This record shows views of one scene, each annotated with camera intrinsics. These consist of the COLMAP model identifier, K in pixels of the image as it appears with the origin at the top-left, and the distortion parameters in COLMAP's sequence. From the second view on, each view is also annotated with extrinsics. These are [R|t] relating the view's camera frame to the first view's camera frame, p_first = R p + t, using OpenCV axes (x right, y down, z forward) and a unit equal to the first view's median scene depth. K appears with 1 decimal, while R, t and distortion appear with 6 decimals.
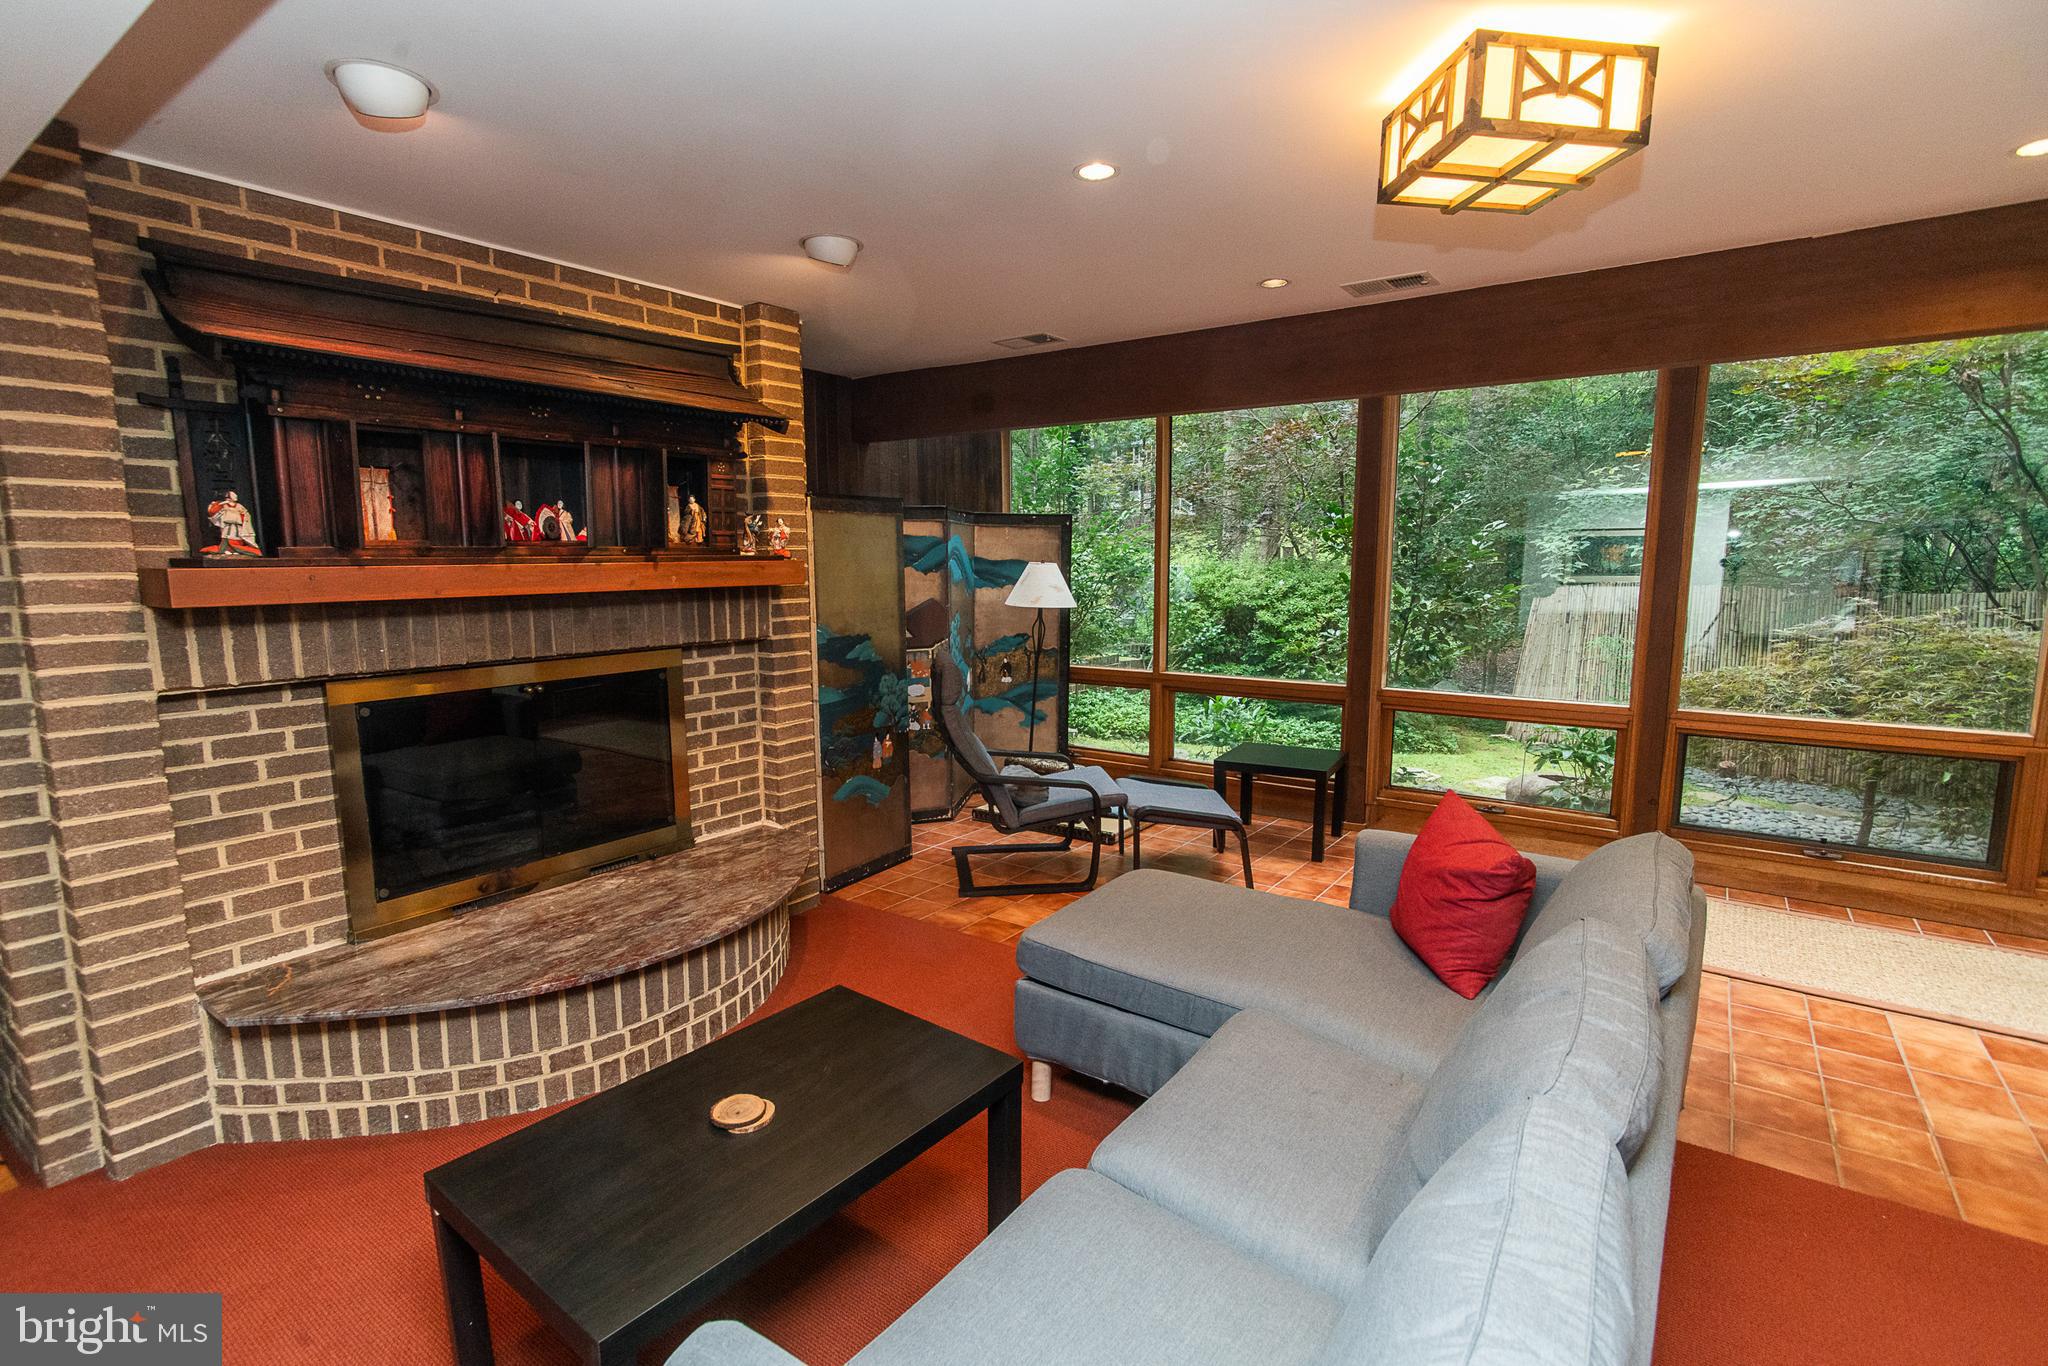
lens RADIAL K [[971.8, 0, 1023.5], [0, 971.8, 703.6], [0, 0, 1]] dist [-0.000458, -0.000177]
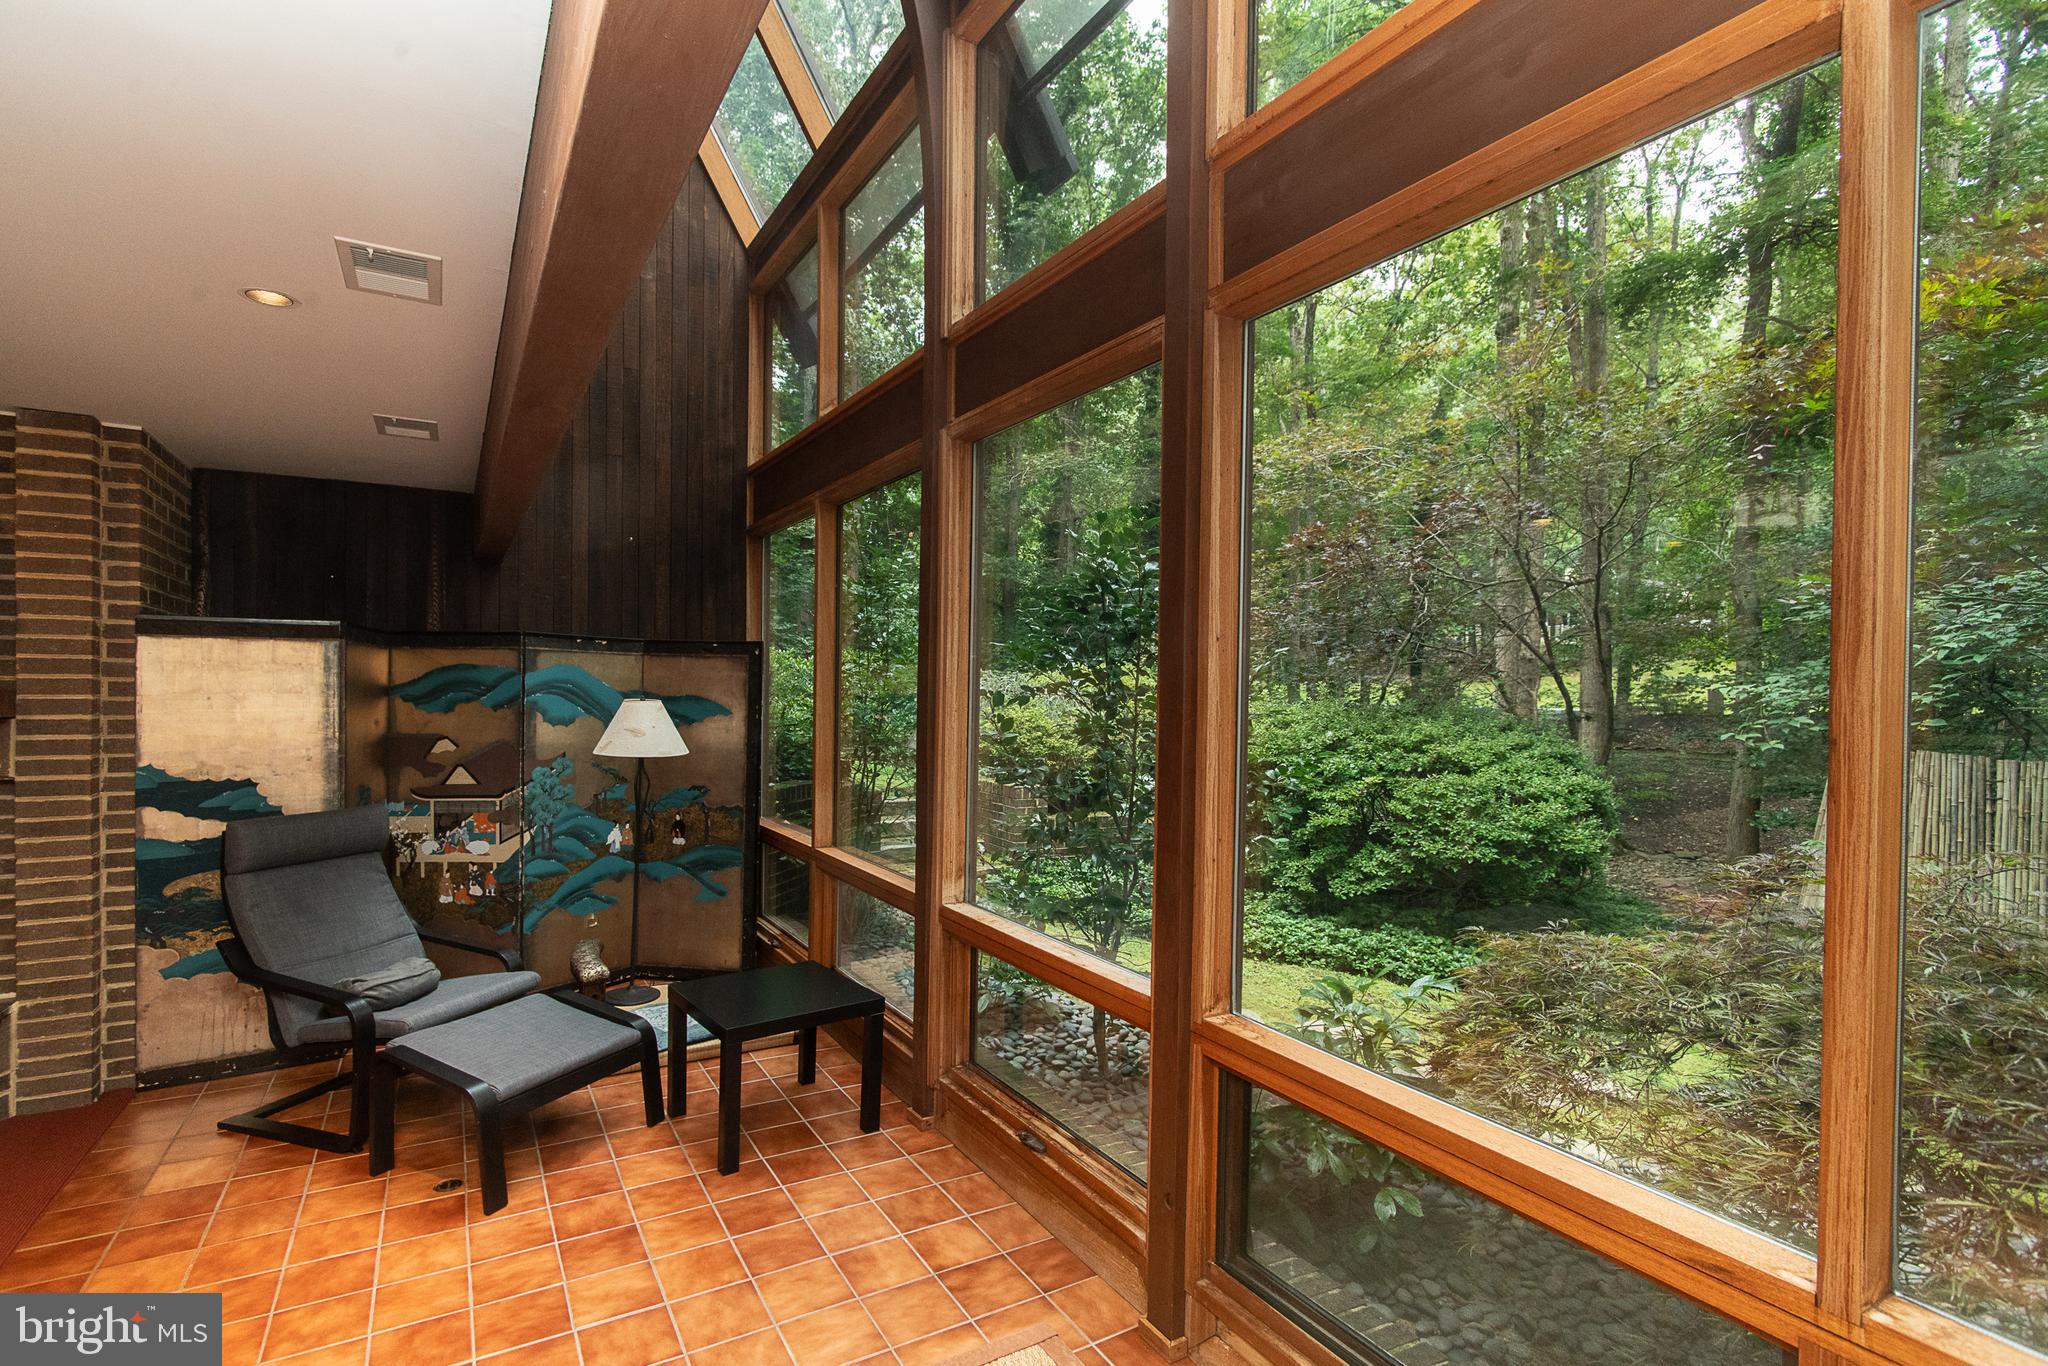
lens RADIAL K [[971.8, 0, 1023.5], [0, 971.8, 703.6], [0, 0, 1]] dist [-0.000458, -0.000177]
pose [[0.918084, 0.024835, -0.395607, 0.570165], [-0.078030, 0.989830, -0.118946, -0.064608], [0.388630, 0.140071, 0.910685, 0.354665]]
